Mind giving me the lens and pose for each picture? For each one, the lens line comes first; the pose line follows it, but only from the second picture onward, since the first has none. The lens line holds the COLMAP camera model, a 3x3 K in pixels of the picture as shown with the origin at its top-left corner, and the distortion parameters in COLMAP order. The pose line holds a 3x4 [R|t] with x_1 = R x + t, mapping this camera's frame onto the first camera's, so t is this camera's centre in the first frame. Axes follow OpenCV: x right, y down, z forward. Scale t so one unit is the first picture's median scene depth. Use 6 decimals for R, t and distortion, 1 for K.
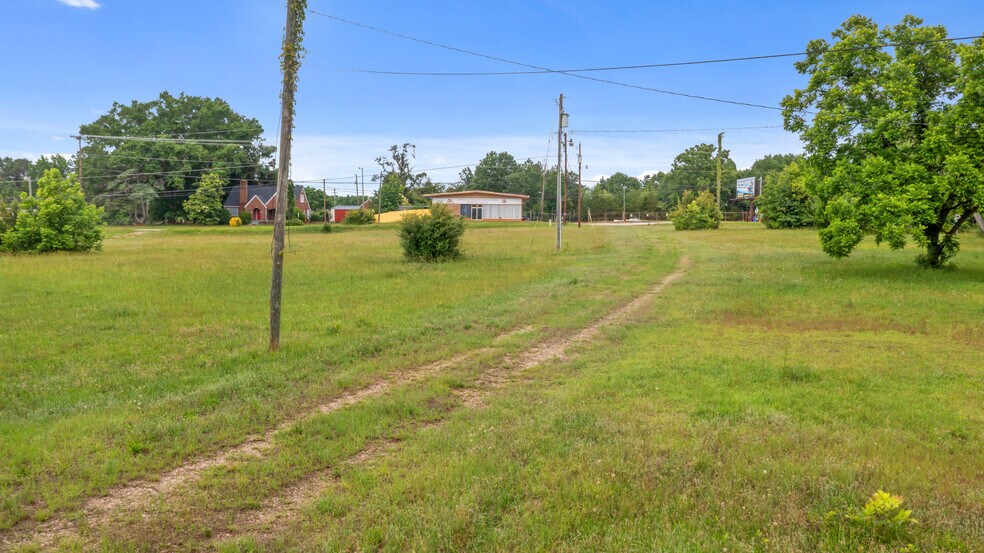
lens RADIAL K [[755.6, 0, 494.0], [0, 755.6, 276.5], [0, 0, 1]] dist [-0.055435, 0.017662]
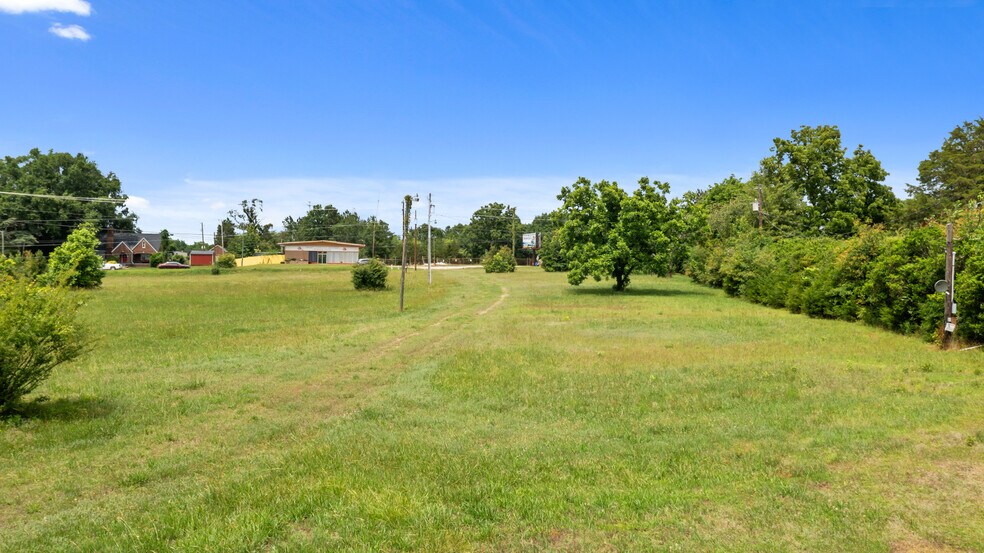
lens RADIAL K [[755.6, 0, 489.1], [0, 755.6, 274.8], [0, 0, 1]] dist [-0.055435, 0.017662]
pose [[0.962401, -0.001249, 0.271629, -0.094879], [0.016656, 0.998379, -0.054422, 0.014106], [-0.271121, 0.056900, 0.960862, -0.257499]]
